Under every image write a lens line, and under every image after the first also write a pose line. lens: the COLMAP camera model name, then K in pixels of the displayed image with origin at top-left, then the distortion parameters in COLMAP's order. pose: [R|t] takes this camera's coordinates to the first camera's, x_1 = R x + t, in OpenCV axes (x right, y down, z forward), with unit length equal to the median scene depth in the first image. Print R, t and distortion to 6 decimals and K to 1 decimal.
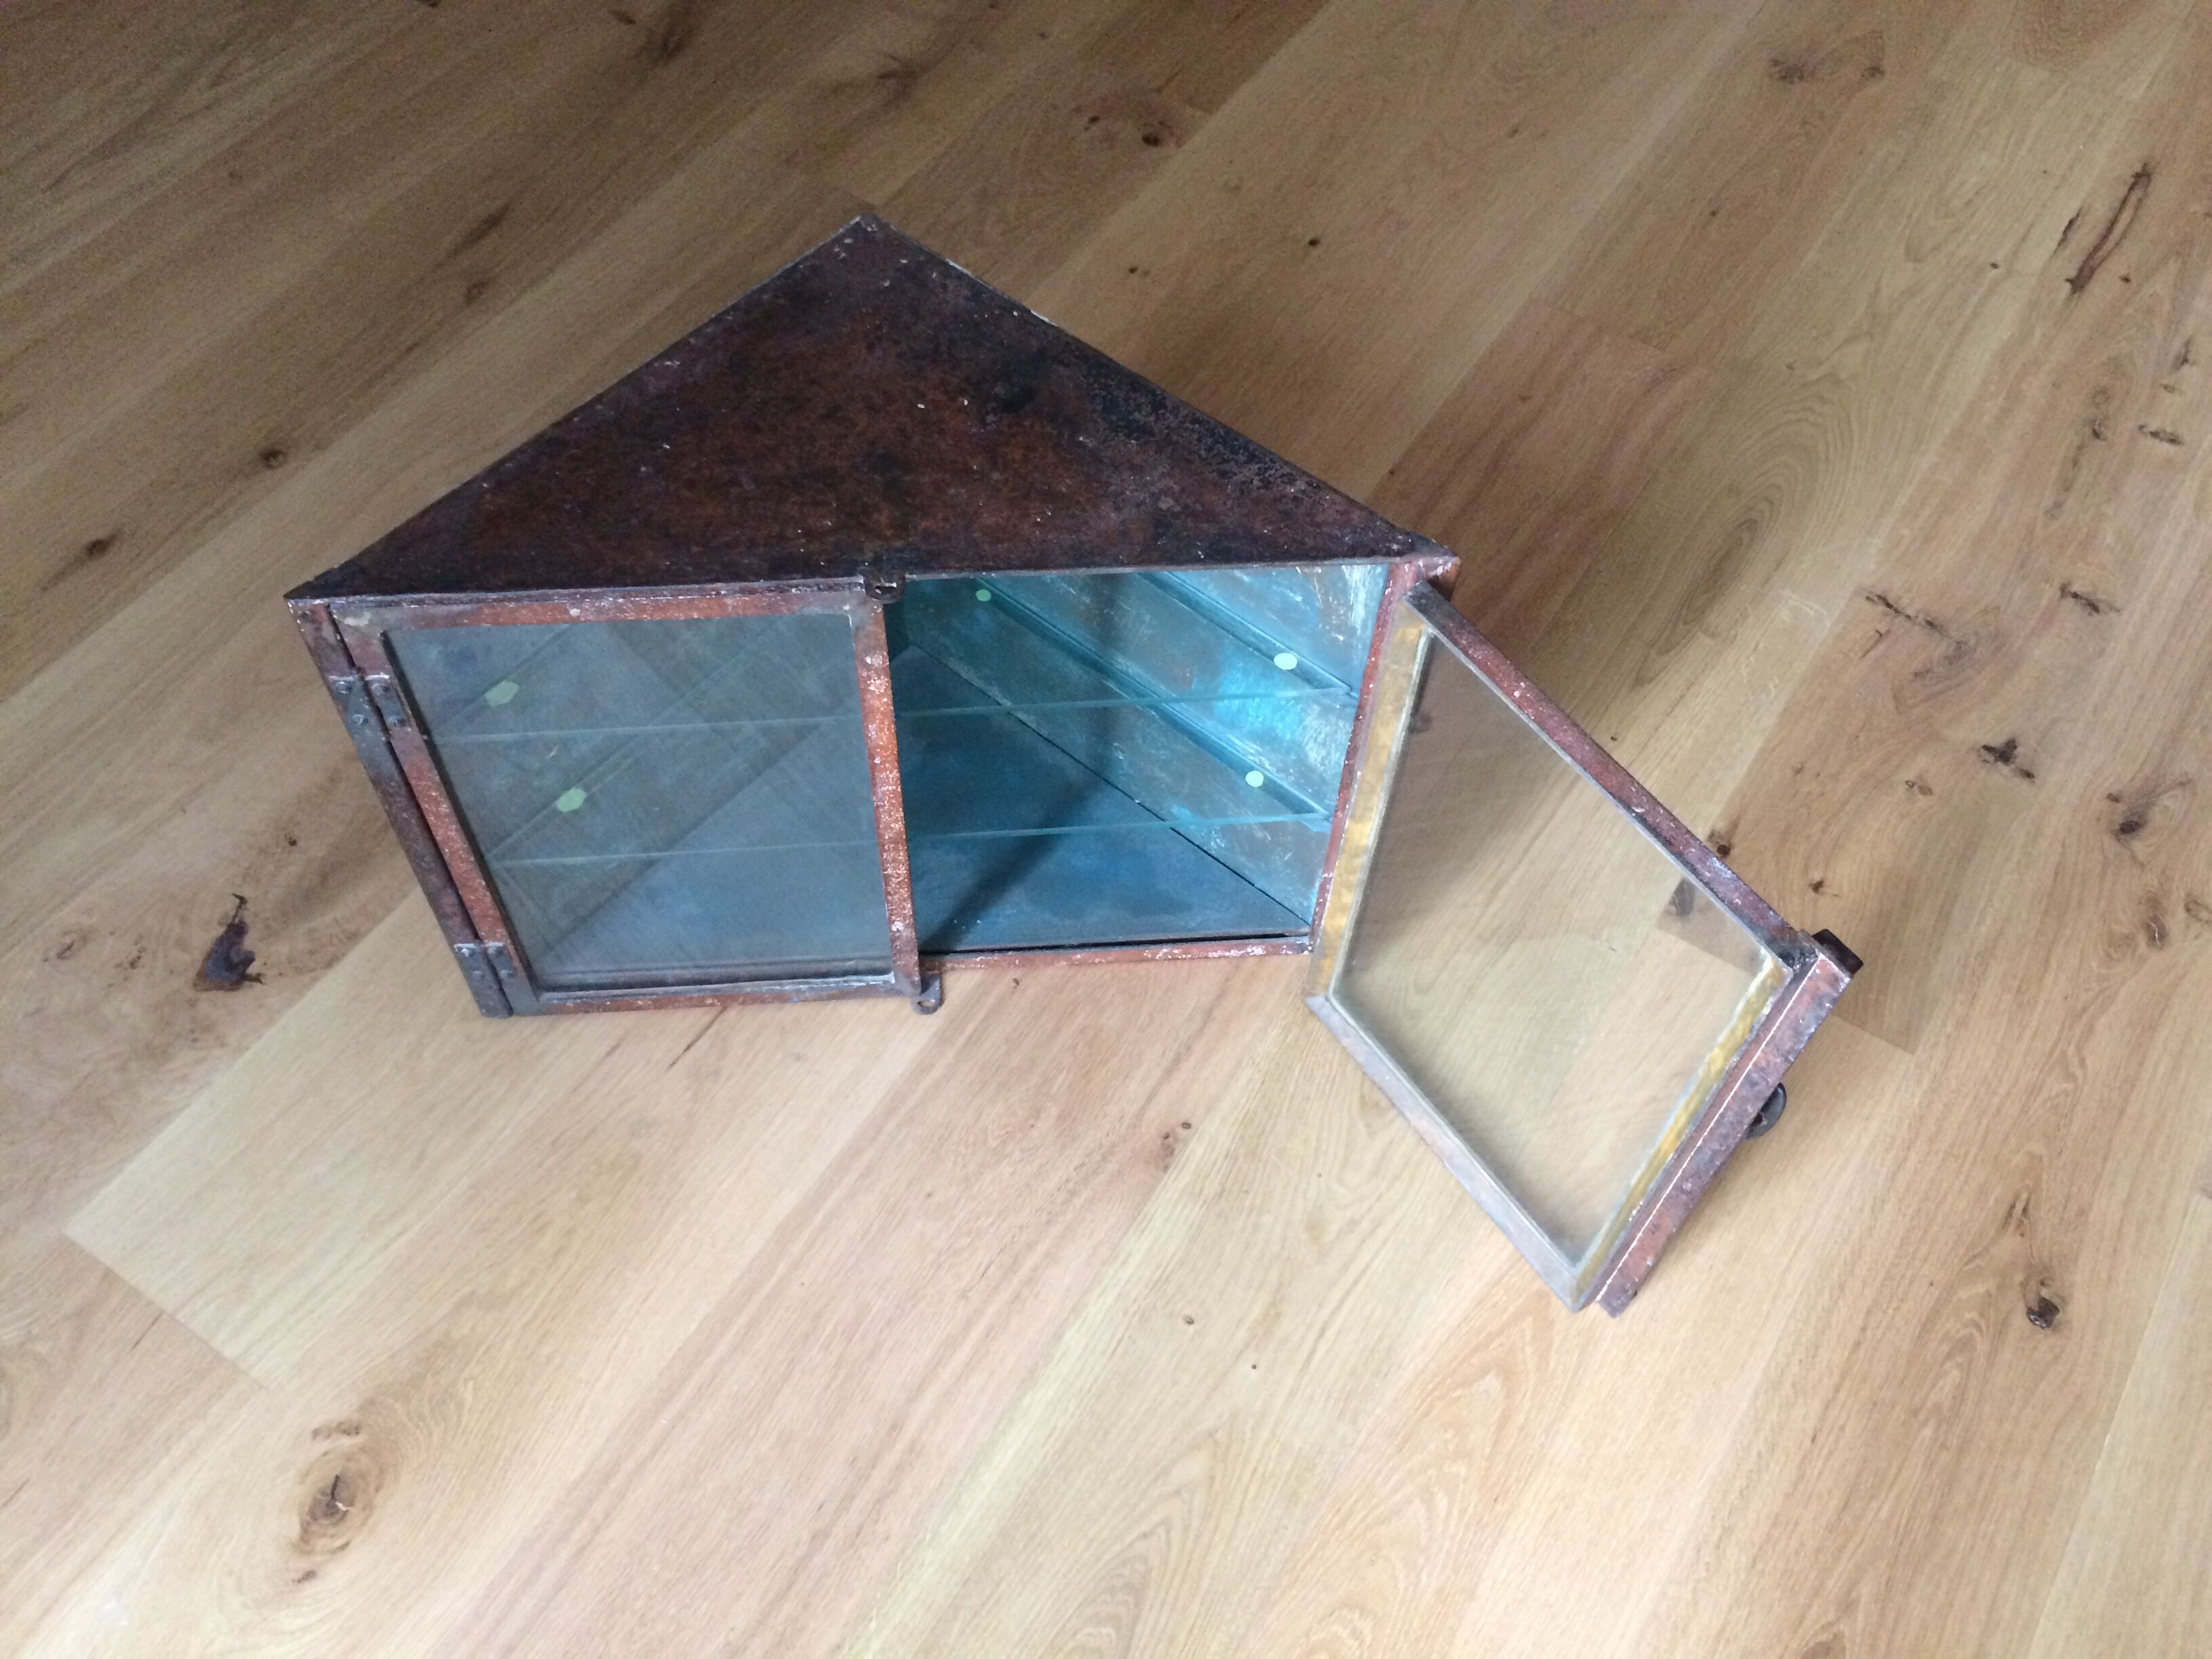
lens RADIAL K [[1933.2, 0, 1106.0], [0, 1933.2, 829.5], [0, 0, 1]] dist [0.052634, -0.015288]
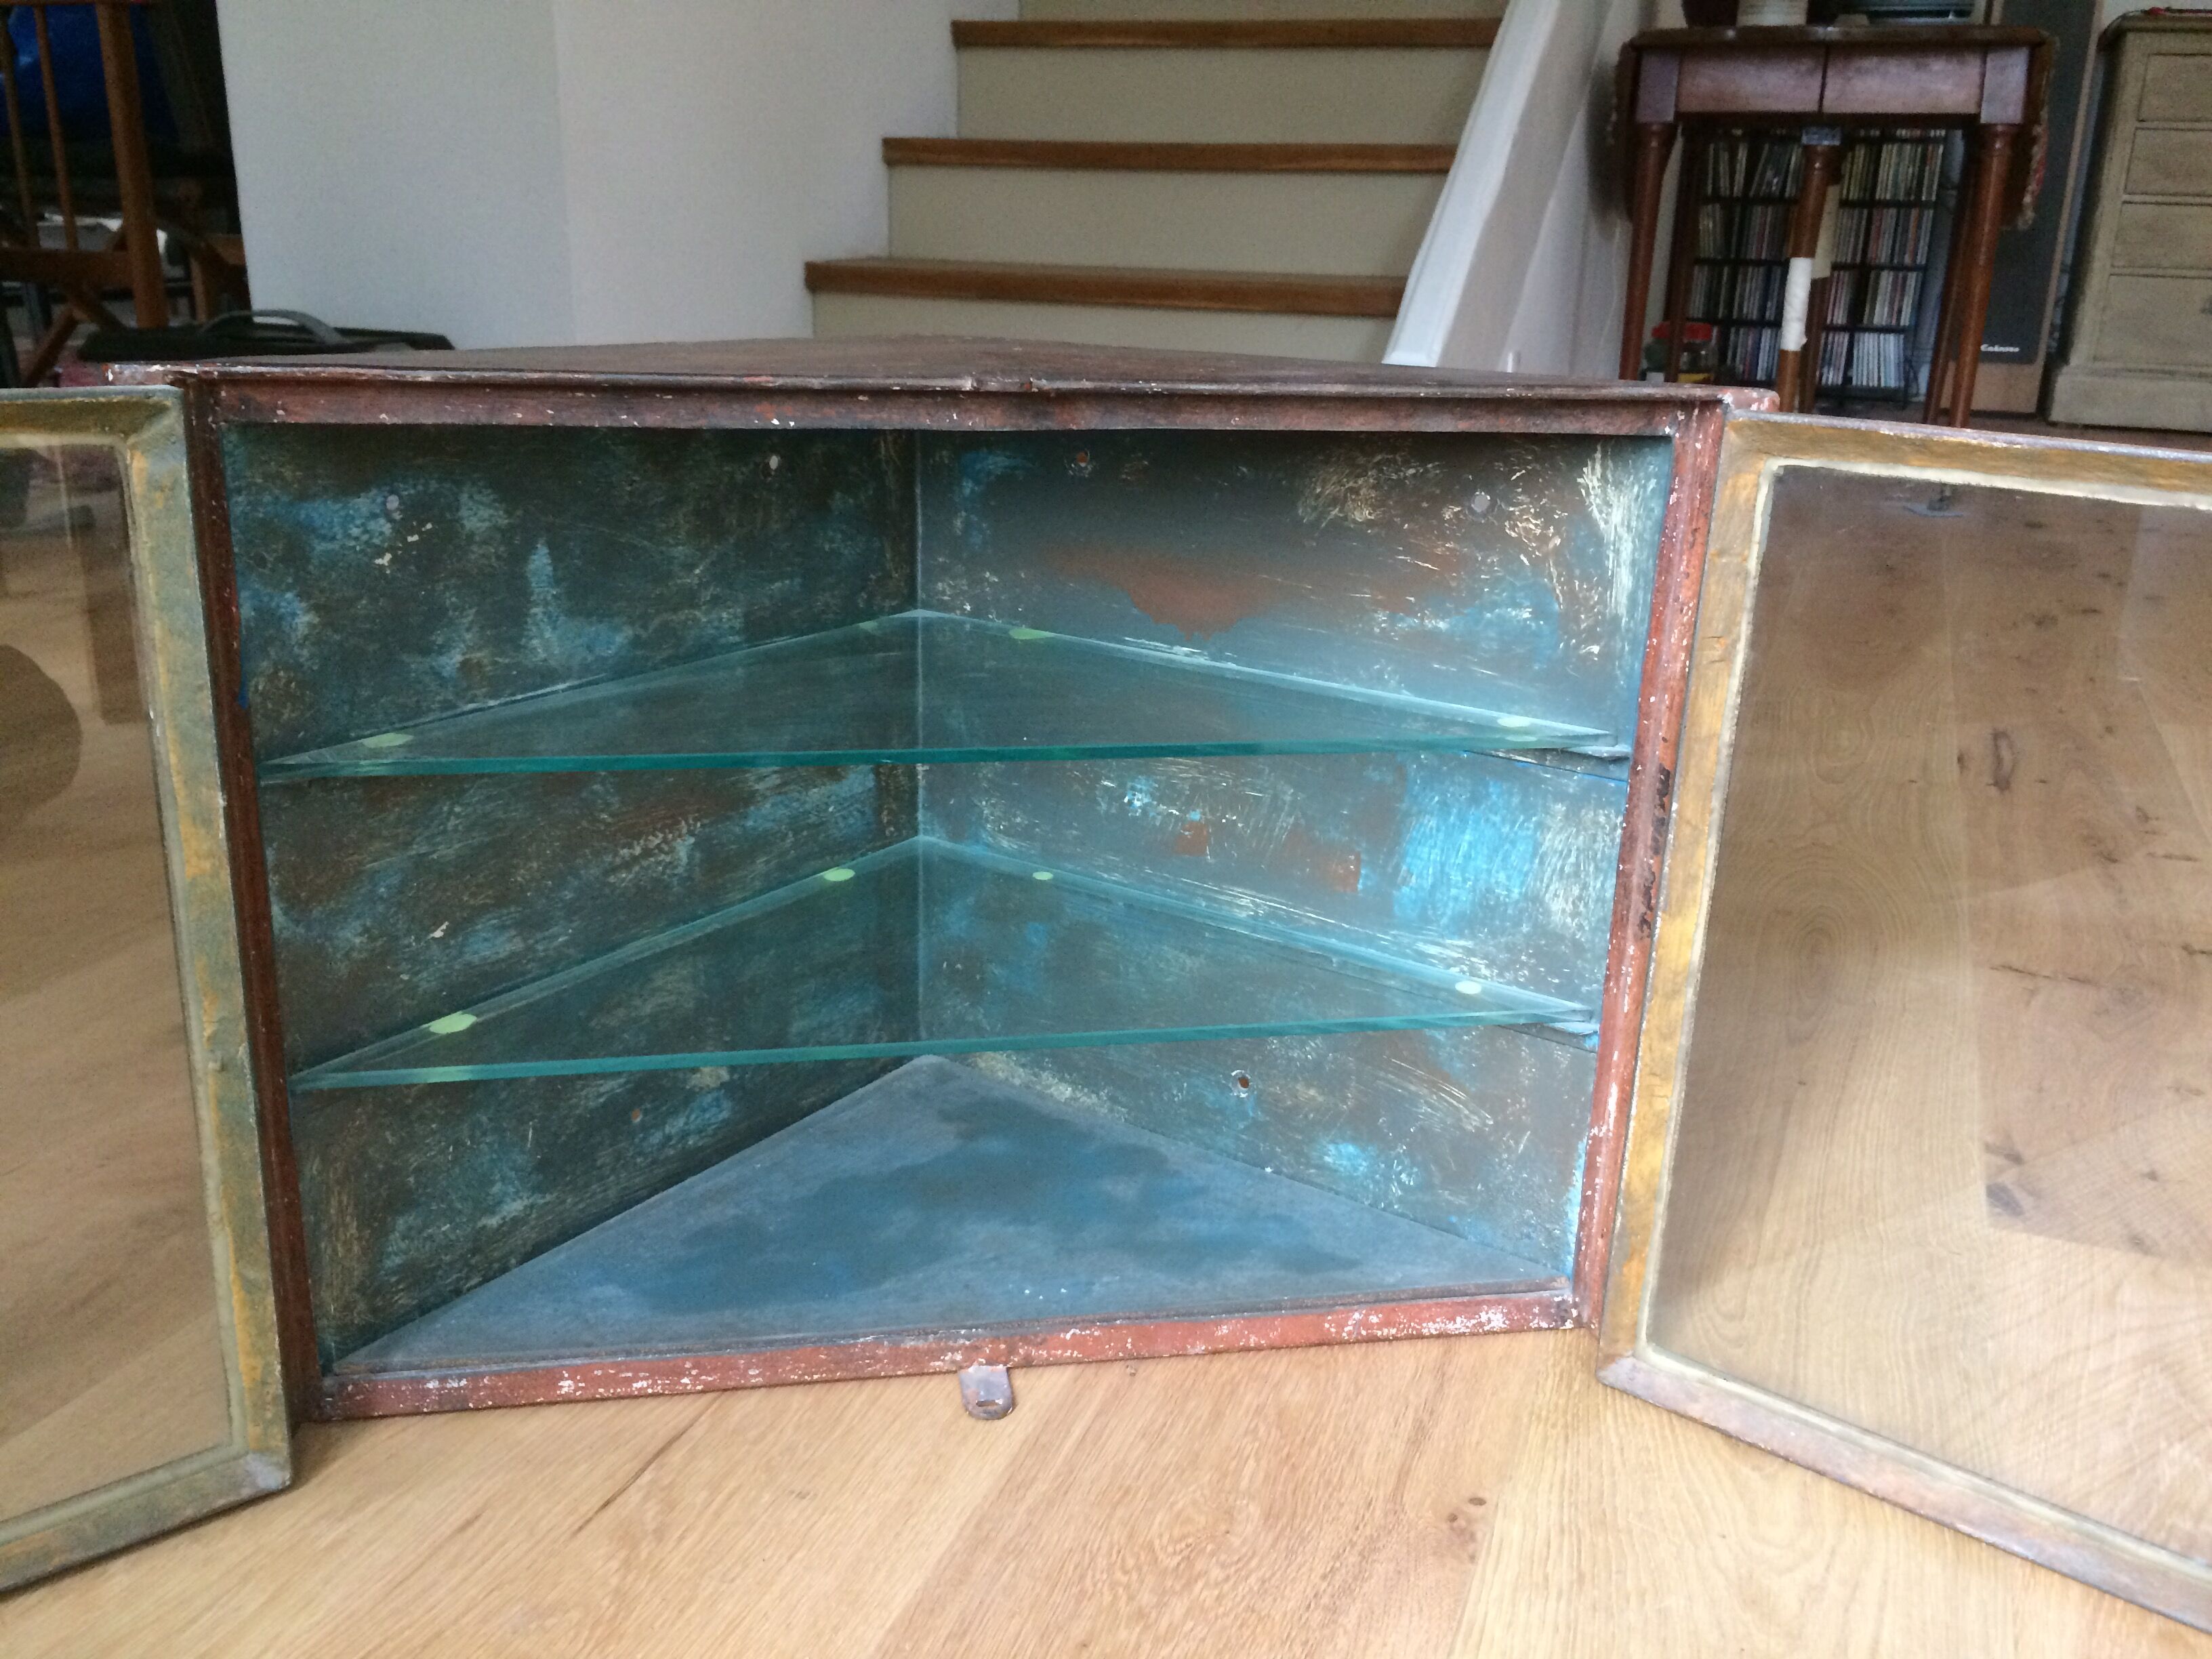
lens RADIAL K [[1933.2, 0, 1106.0], [0, 1933.2, 829.5], [0, 0, 1]] dist [0.052634, -0.015288]
pose [[0.995415, -0.029636, 0.090942, -0.118451], [0.079265, 0.787737, -0.610891, 0.352280], [-0.053534, 0.615299, 0.786474, 0.446527]]
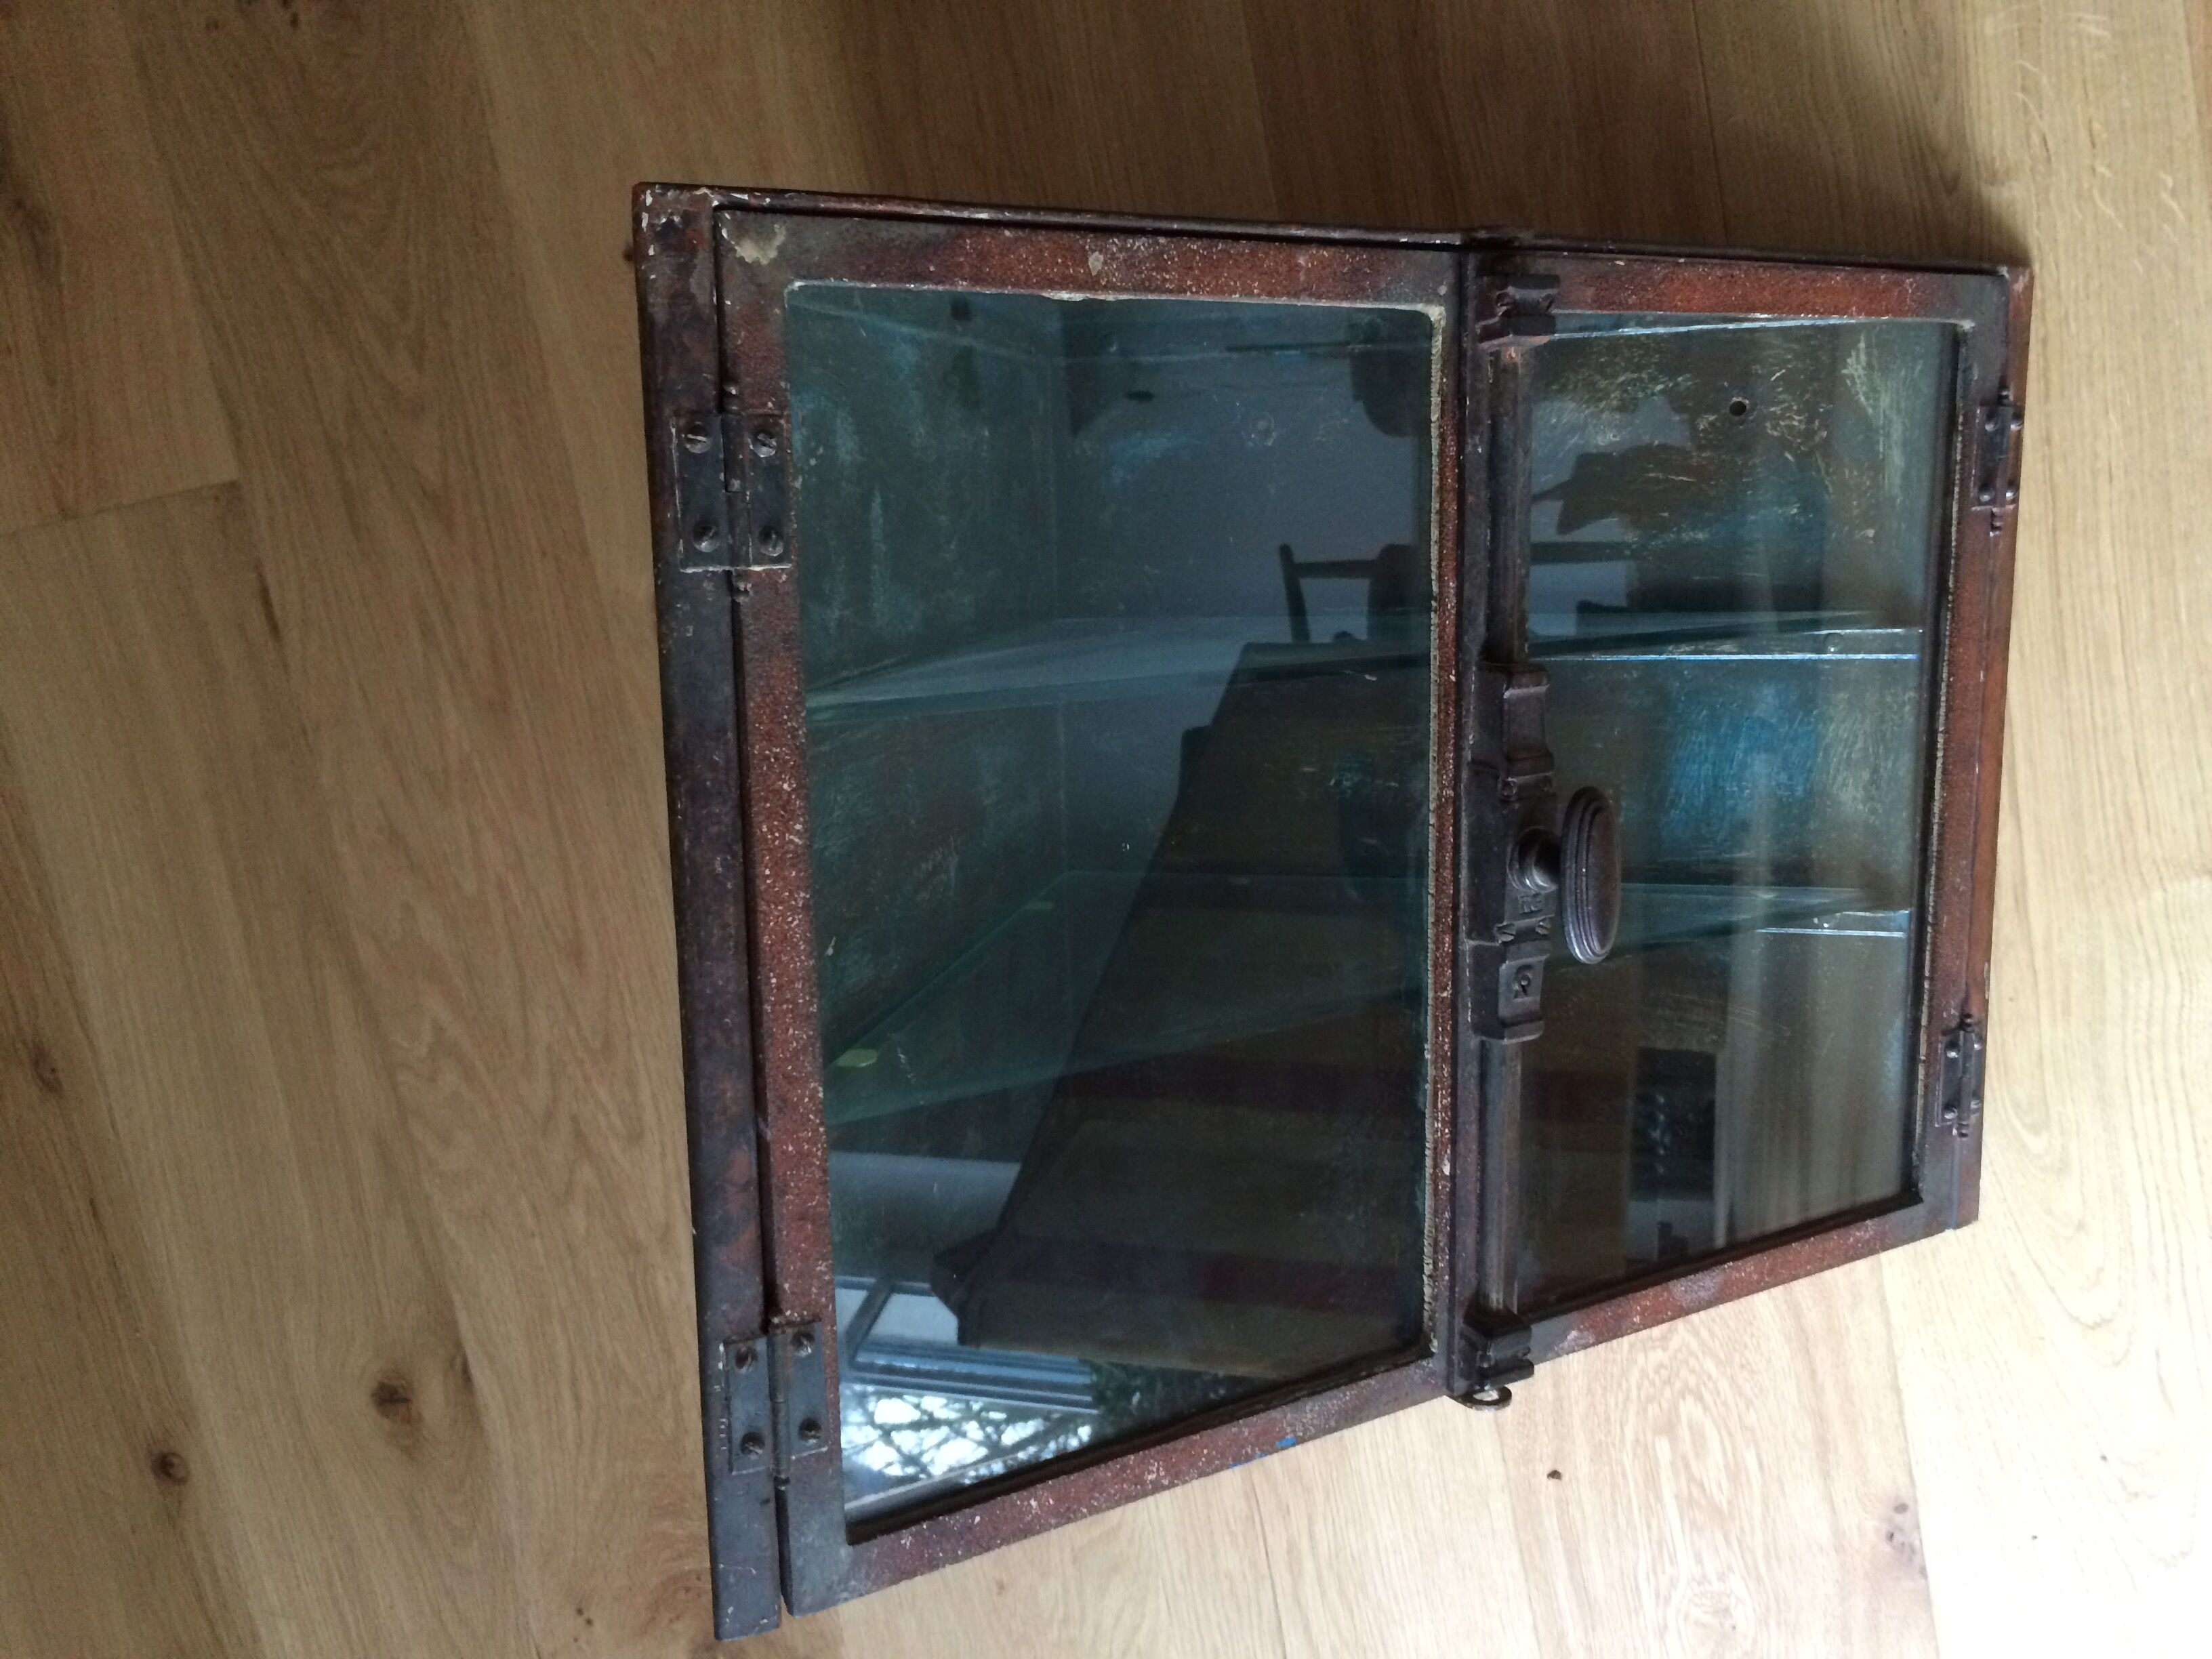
lens RADIAL K [[1933.2, 0, 1106.0], [0, 1933.2, 829.5], [0, 0, 1]] dist [0.052634, -0.015288]
pose [[0.890898, -0.128787, 0.435563, -0.450204], [0.402140, 0.669454, -0.624591, 0.305777], [-0.211150, 0.731604, 0.648206, 0.607750]]
